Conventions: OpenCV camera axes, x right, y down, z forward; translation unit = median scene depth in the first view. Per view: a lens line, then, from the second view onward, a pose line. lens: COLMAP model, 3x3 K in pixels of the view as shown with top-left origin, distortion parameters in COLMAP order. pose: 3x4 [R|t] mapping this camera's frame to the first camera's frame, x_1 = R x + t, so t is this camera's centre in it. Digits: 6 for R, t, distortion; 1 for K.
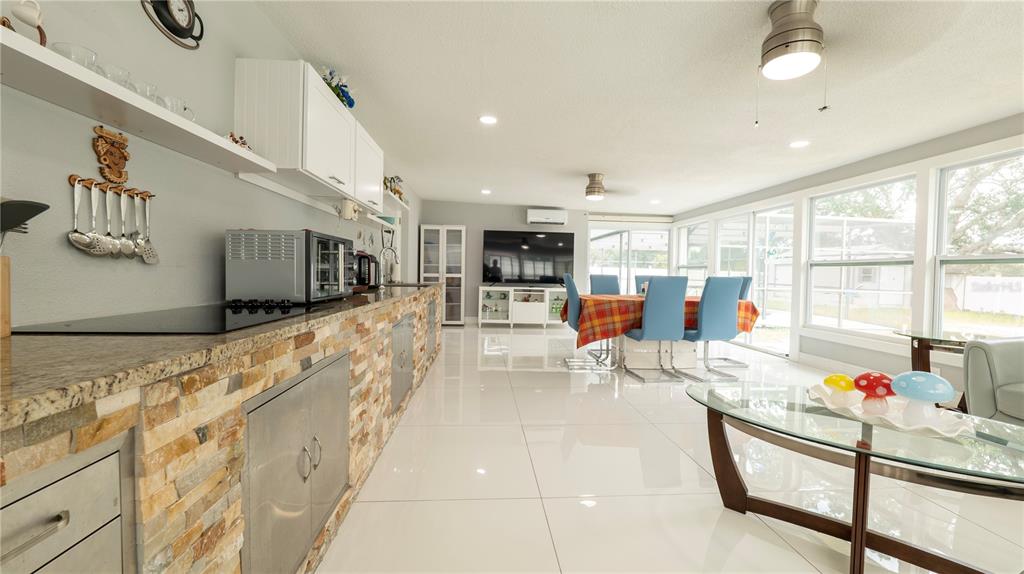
lens RADIAL K [[415.7, 0, 510.3], [0, 415.7, 283.2], [0, 0, 1]] dist [-0.010605, 0.000209]
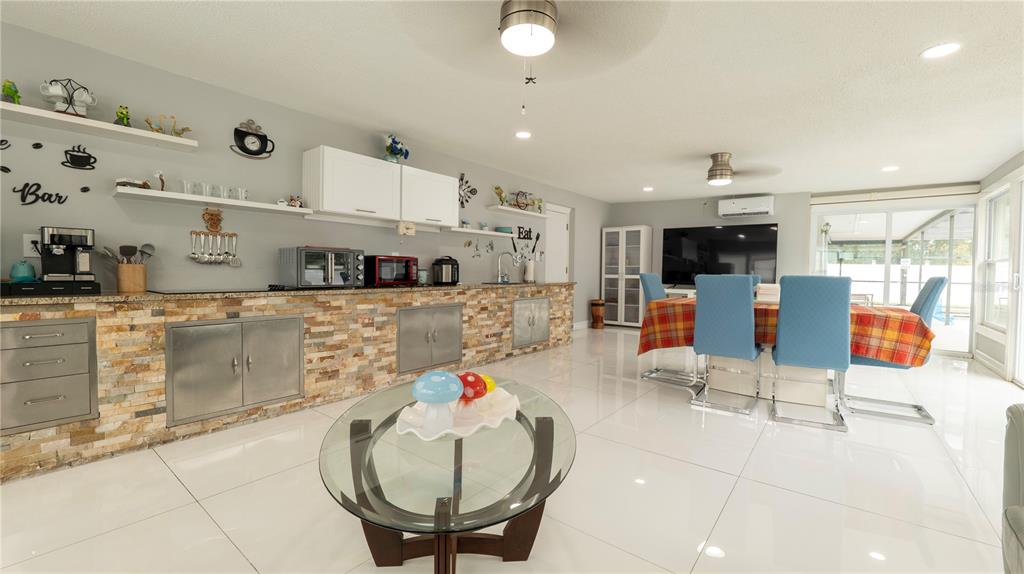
lens RADIAL K [[415.7, 0, 507.8], [0, 415.7, 280.6], [0, 0, 1]] dist [-0.010605, 0.000209]
pose [[0.731319, 0.007133, -0.681999, 0.516817], [-0.017421, 0.999814, -0.008224, 0.006198], [0.681813, 0.017895, 0.731307, 0.123593]]
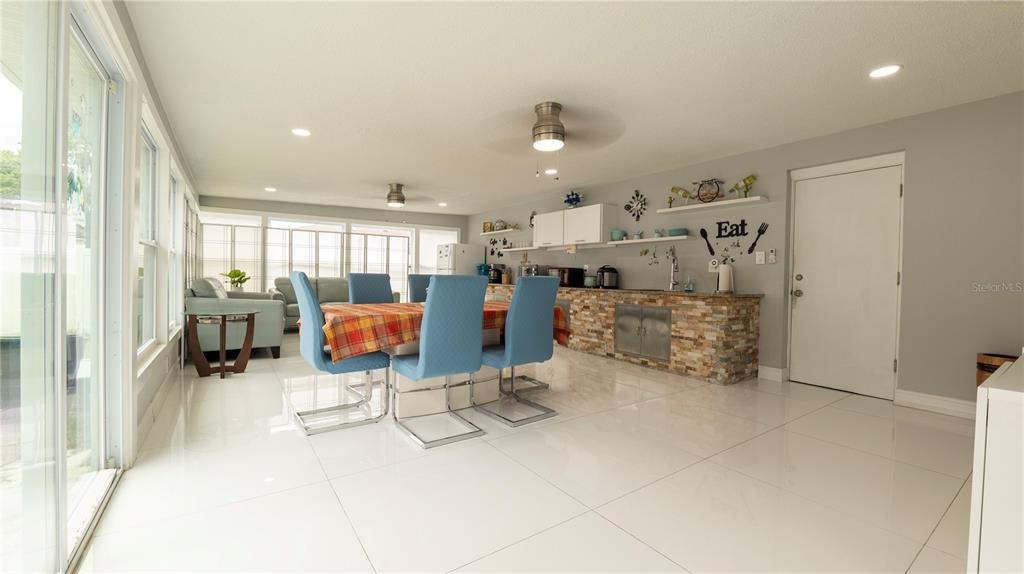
lens RADIAL K [[415.7, 0, 509.2], [0, 415.7, 286.1], [0, 0, 1]] dist [-0.010605, 0.000209]
pose [[-0.861451, -0.022564, -0.507339, 0.611907], [-0.048738, 0.998074, 0.038367, -0.029832], [0.505497, 0.057779, -0.860892, 1.669648]]
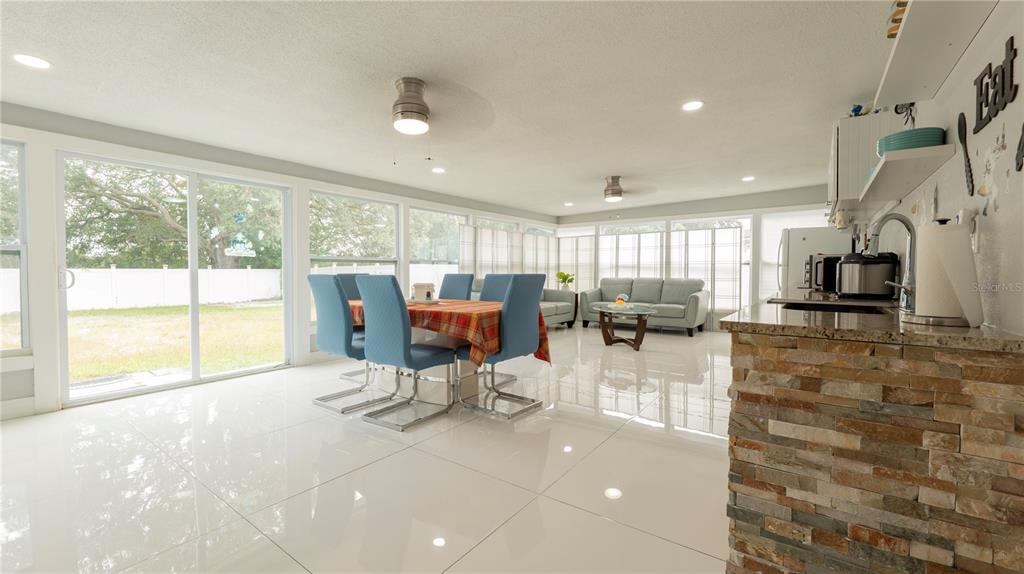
lens RADIAL K [[415.7, 0, 512.1], [0, 415.7, 282.4], [0, 0, 1]] dist [-0.010605, 0.000209]
pose [[-0.770407, -0.031971, 0.636751, -0.250855], [0.006070, 0.998329, 0.057470, -0.046369], [-0.637524, 0.048140, -0.768925, 1.488849]]
